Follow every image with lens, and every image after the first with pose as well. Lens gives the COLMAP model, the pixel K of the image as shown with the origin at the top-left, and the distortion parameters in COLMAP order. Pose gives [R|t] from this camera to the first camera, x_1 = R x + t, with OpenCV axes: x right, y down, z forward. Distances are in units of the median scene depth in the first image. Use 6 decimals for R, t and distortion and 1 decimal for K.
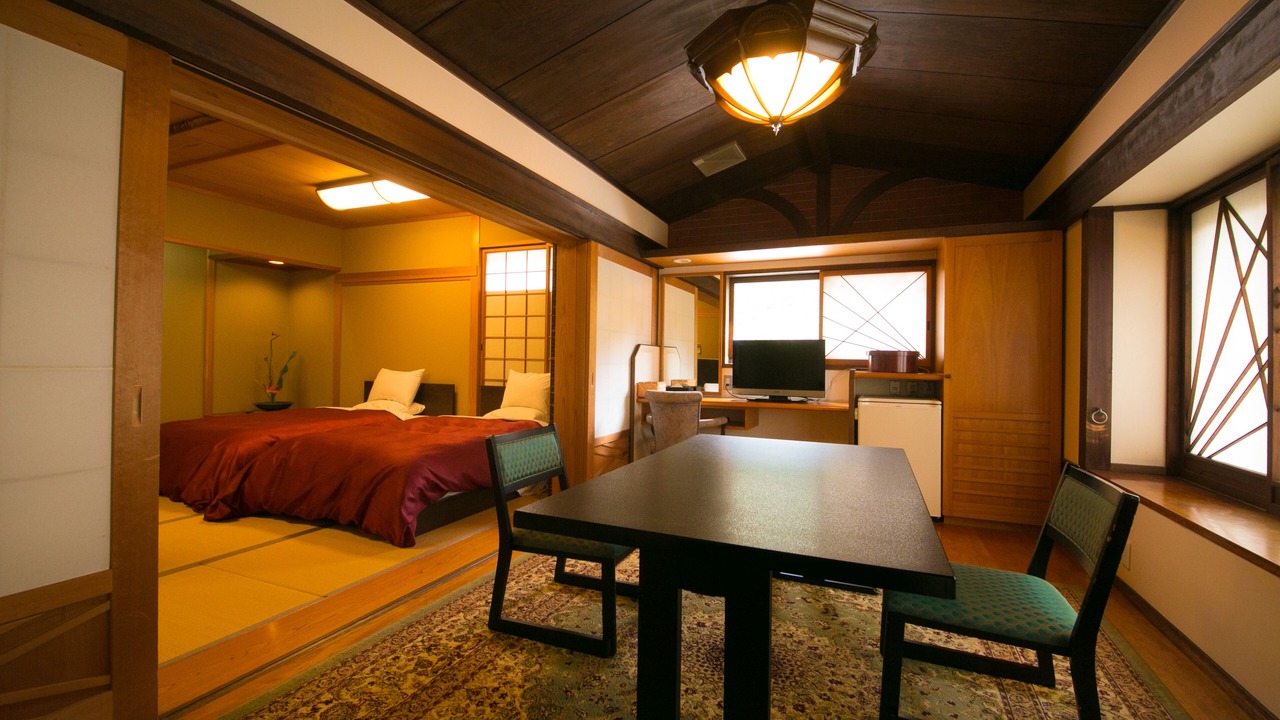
lens RADIAL K [[530.3, 0, 642.2], [0, 530.3, 358.7], [0, 0, 1]] dist [-0.001133, -0.000021]
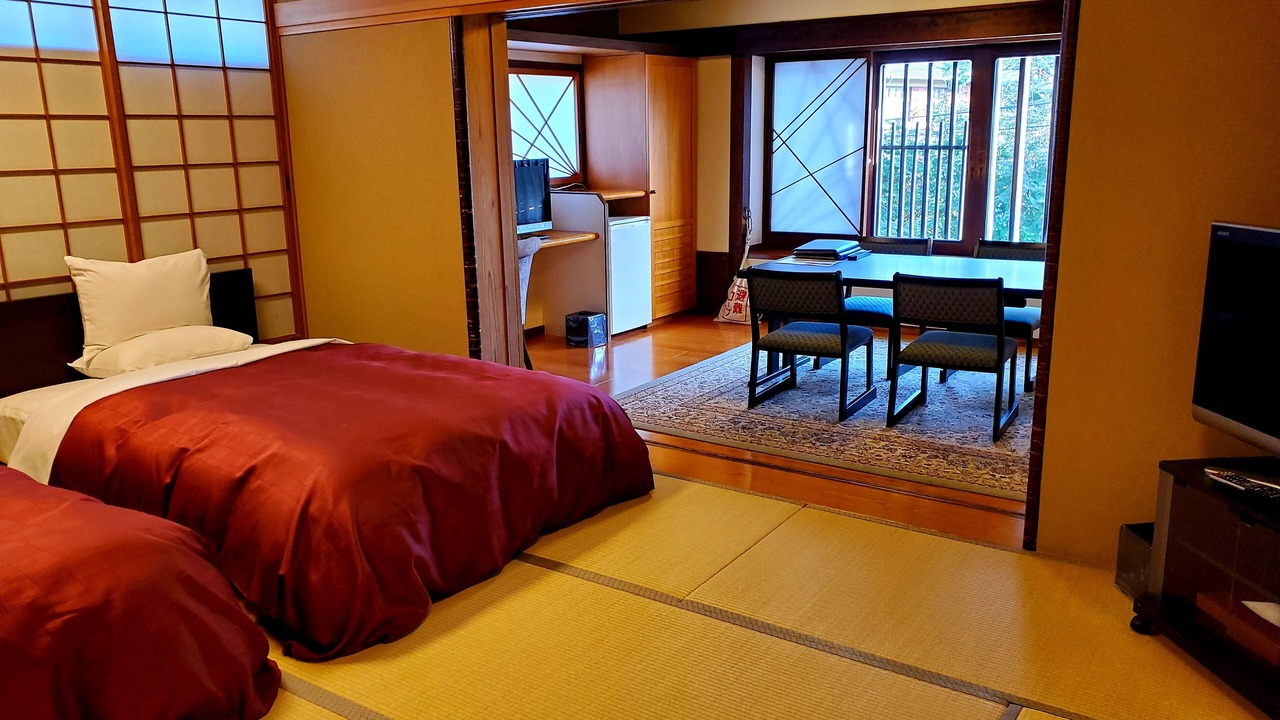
lens RADIAL K [[981.6, 0, 640.7], [0, 981.6, 361.9], [0, 0, 1]] dist [0.003996, -0.001016]
pose [[0.186618, -0.228591, 0.955468, -1.462310], [0.016425, 0.973144, 0.229612, -0.092056], [-0.982295, -0.027157, 0.185361, 0.689191]]
